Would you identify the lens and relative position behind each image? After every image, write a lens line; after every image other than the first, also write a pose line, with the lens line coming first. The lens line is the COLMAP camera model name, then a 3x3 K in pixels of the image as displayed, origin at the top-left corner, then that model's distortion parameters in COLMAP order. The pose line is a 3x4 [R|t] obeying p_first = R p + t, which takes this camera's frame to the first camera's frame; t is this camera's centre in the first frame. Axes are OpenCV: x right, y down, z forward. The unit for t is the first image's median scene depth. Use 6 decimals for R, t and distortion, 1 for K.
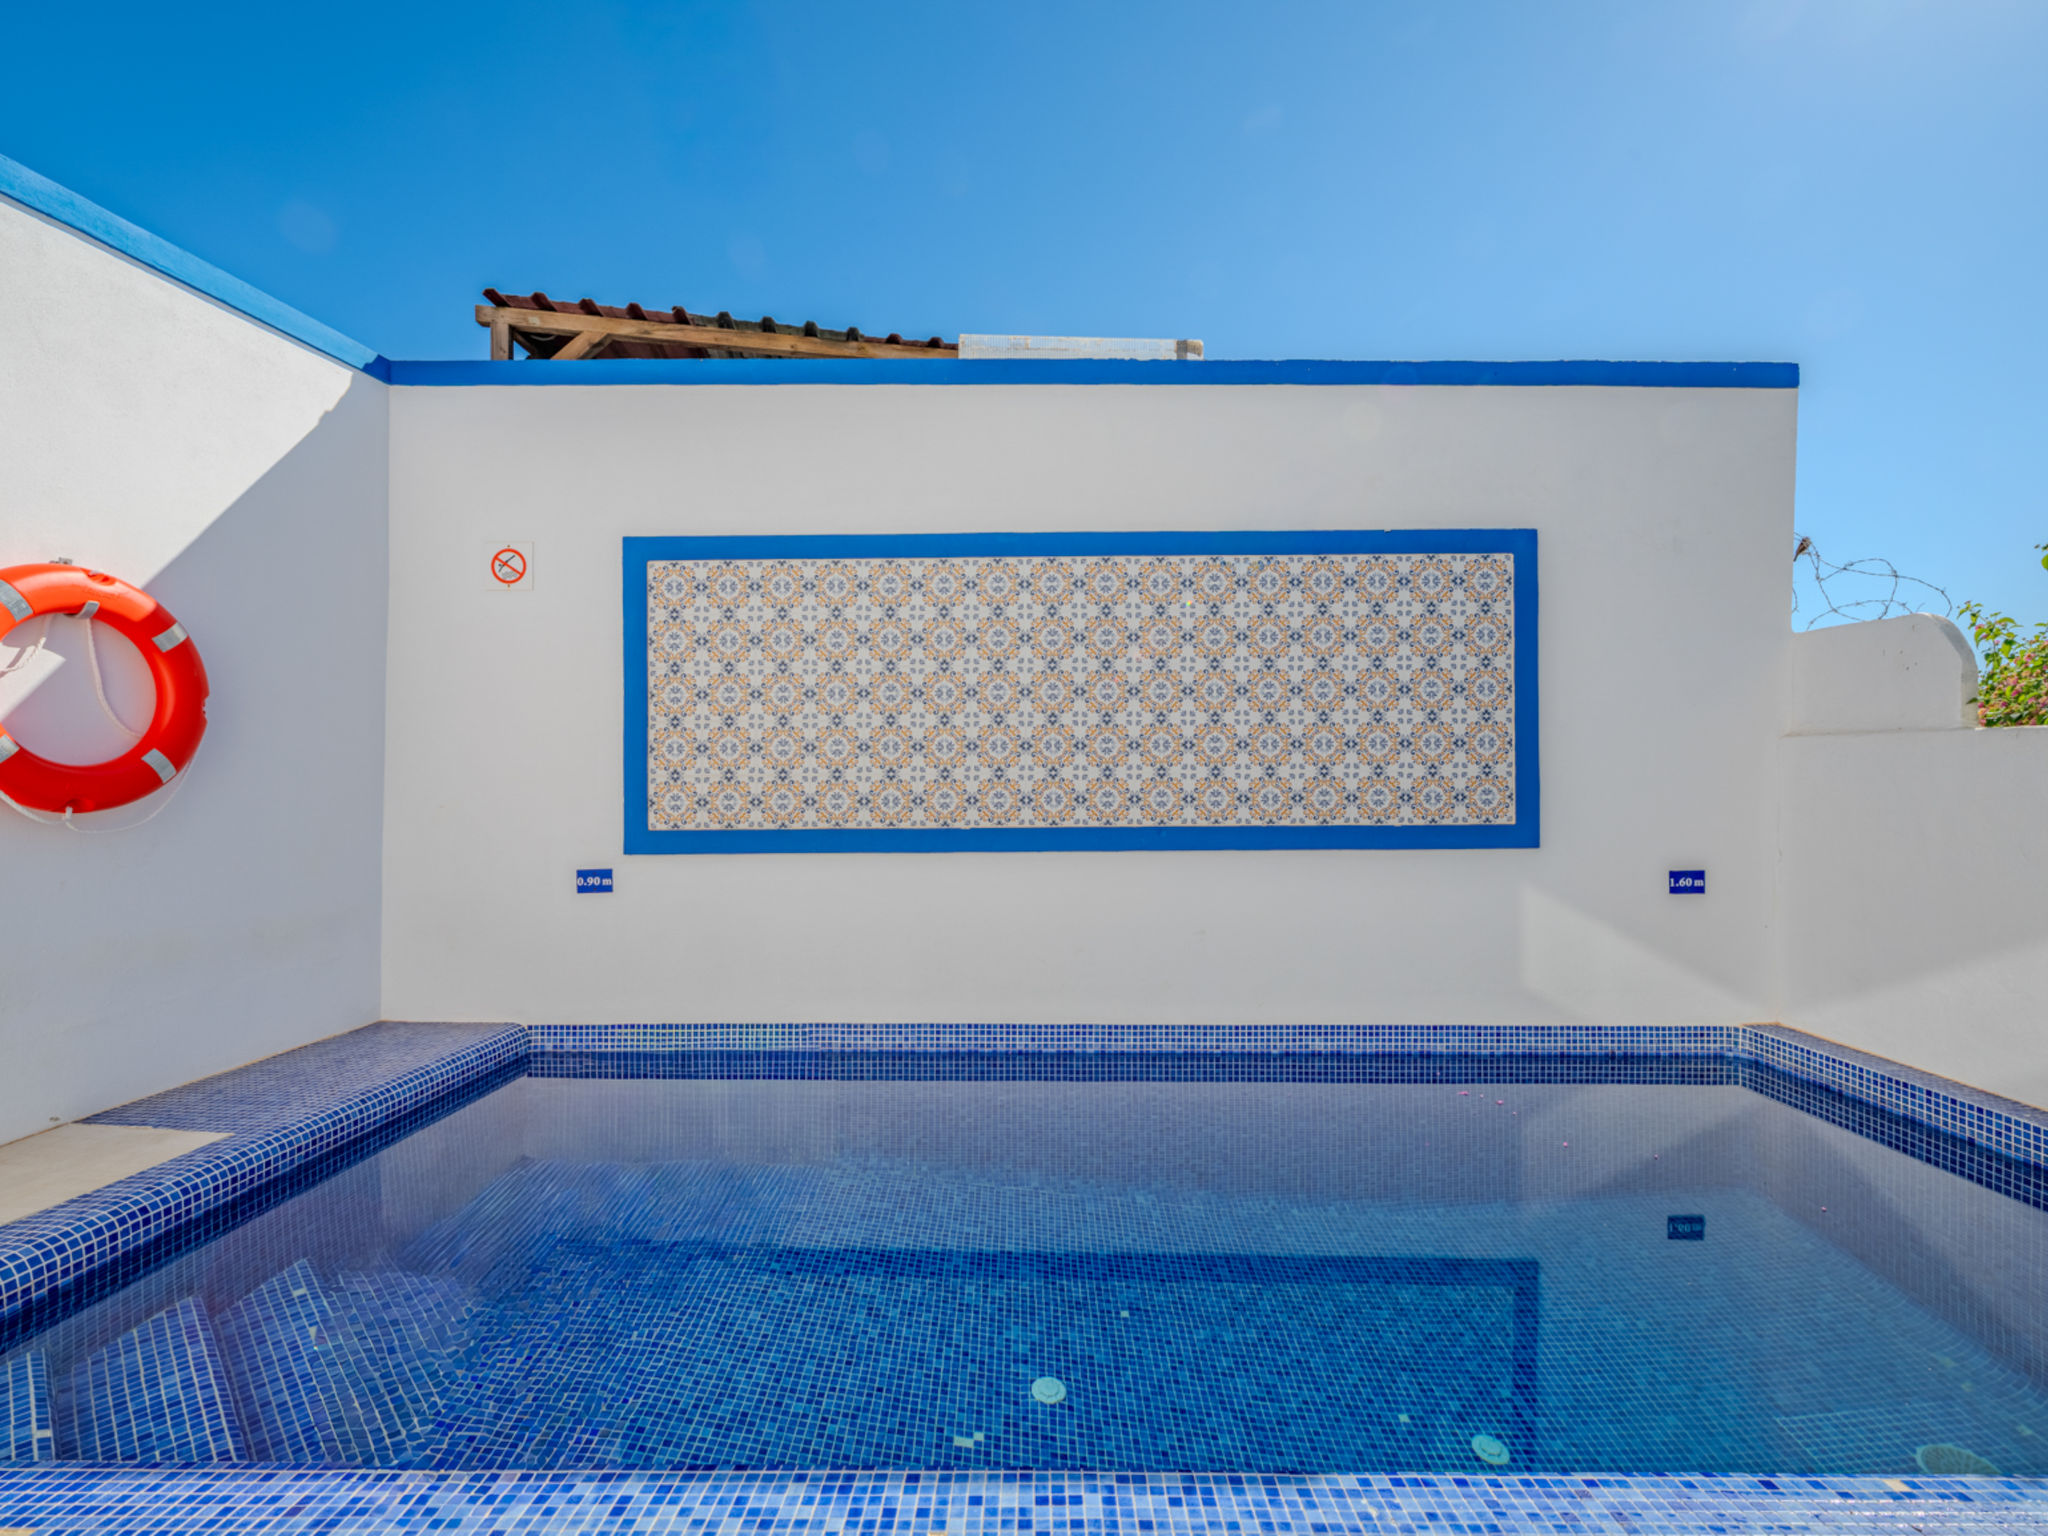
lens RADIAL K [[908.6, 0, 1024.8], [0, 908.6, 766.1], [0, 0, 1]] dist [0.000051, 0.000282]
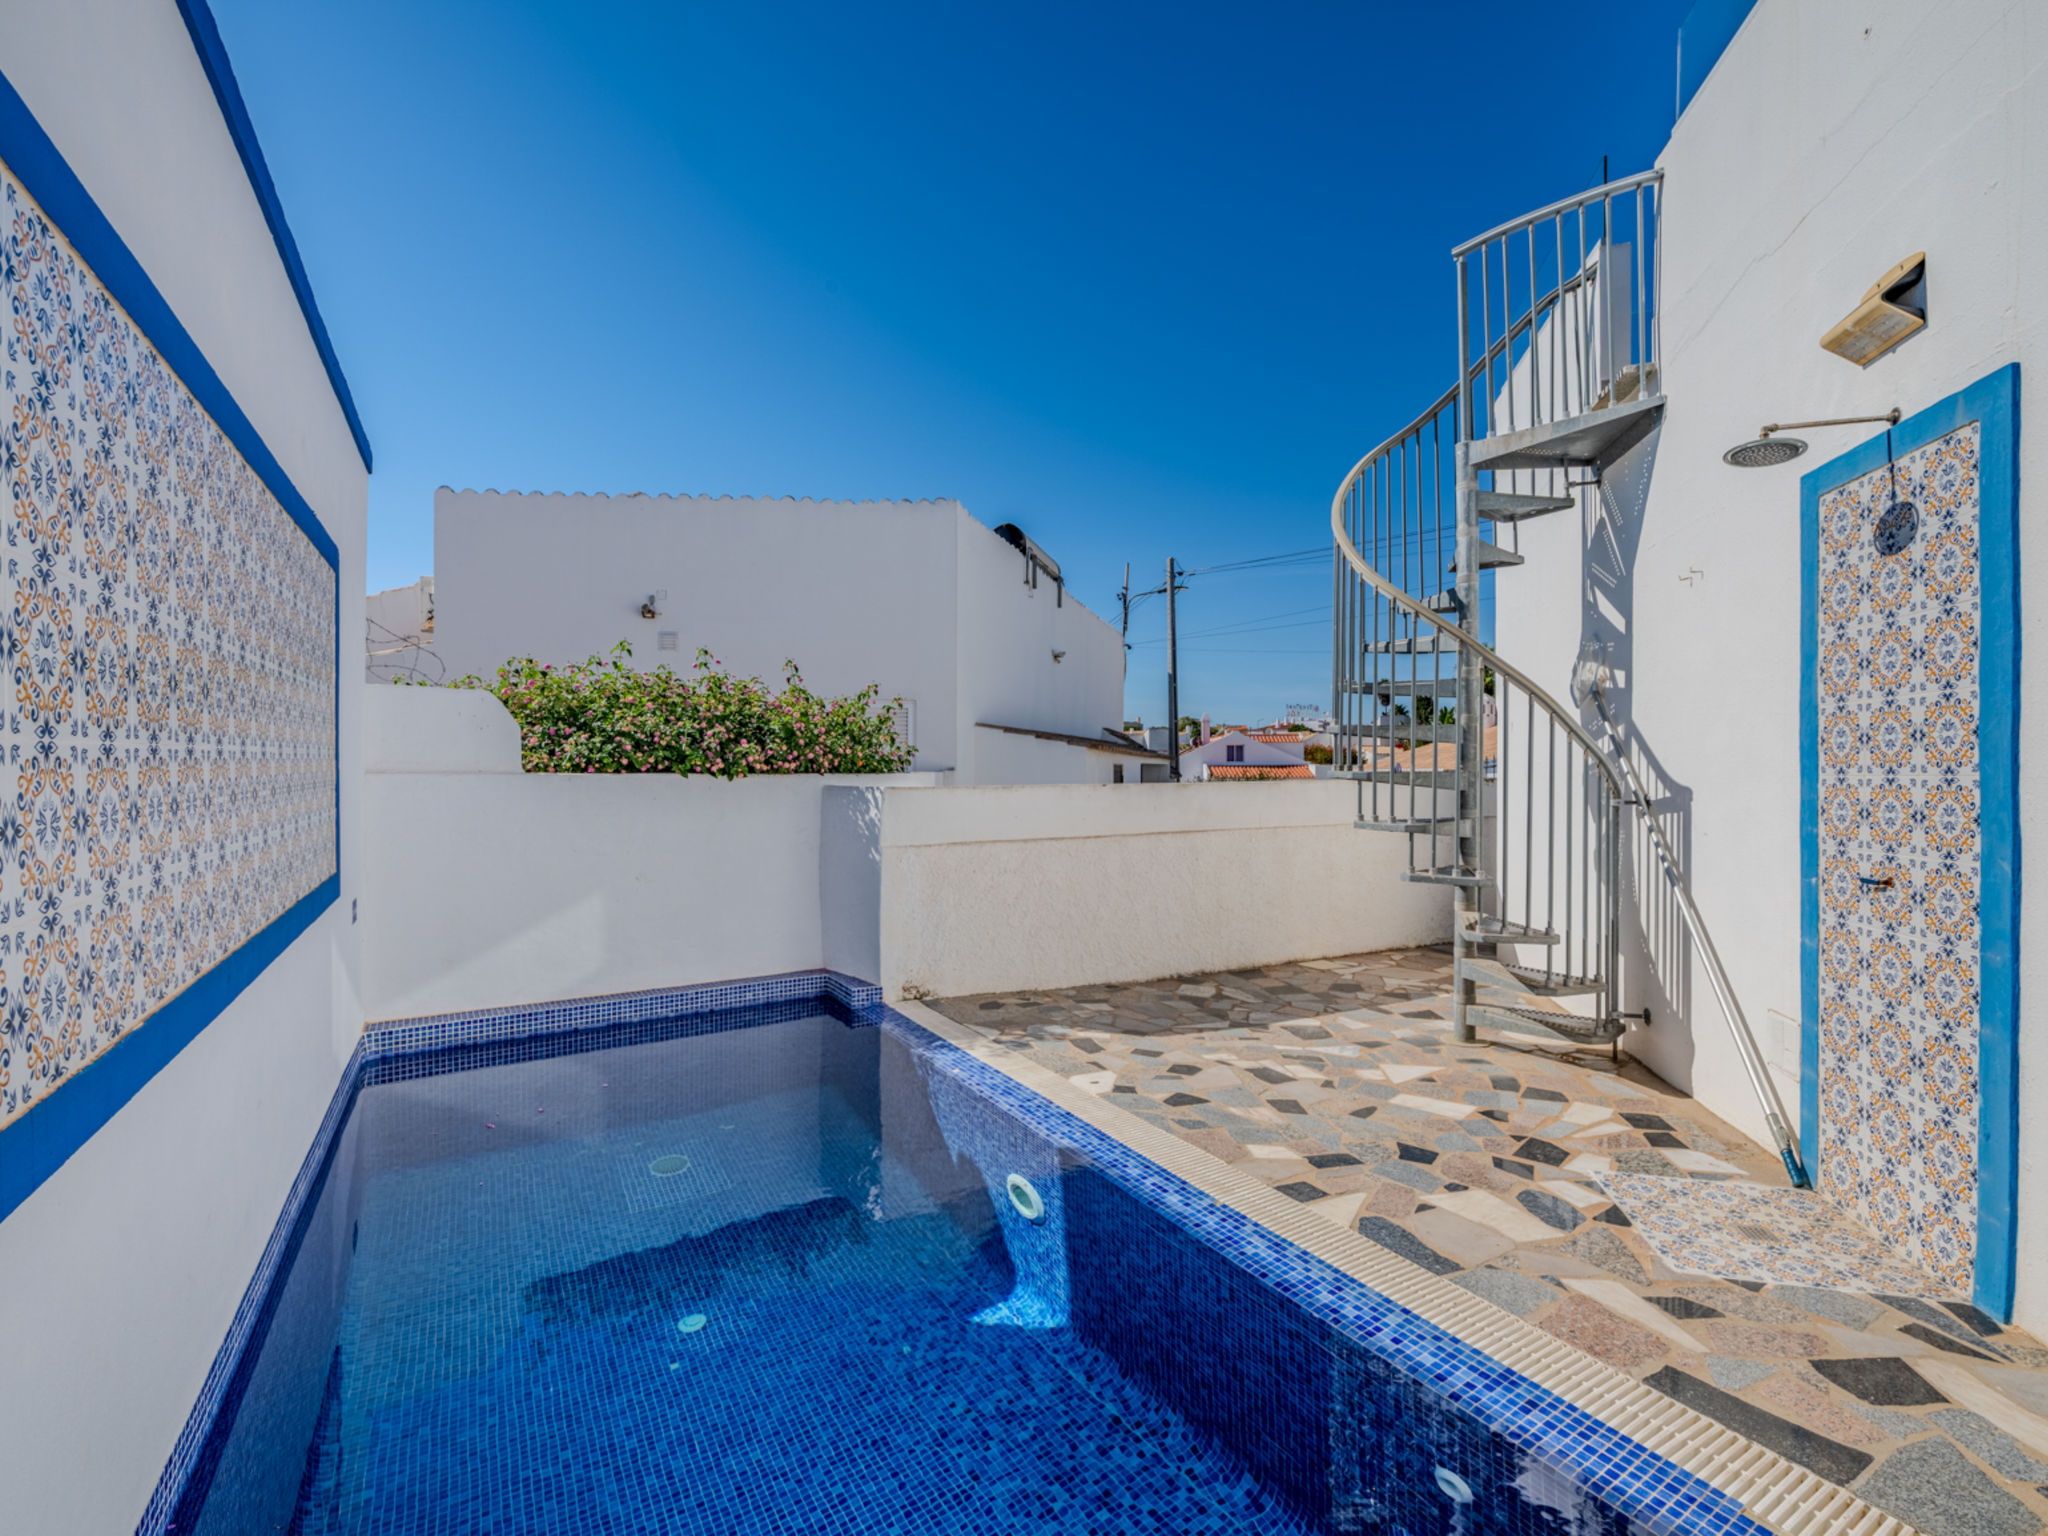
lens RADIAL K [[908.6, 0, 1024.8], [0, 908.6, 766.1], [0, 0, 1]] dist [0.000051, 0.000282]
pose [[-0.500702, 0.002718, 0.865615, -1.026990], [-0.004047, 0.999977, -0.005481, -0.070226], [-0.865610, -0.006247, -0.500679, 1.501702]]
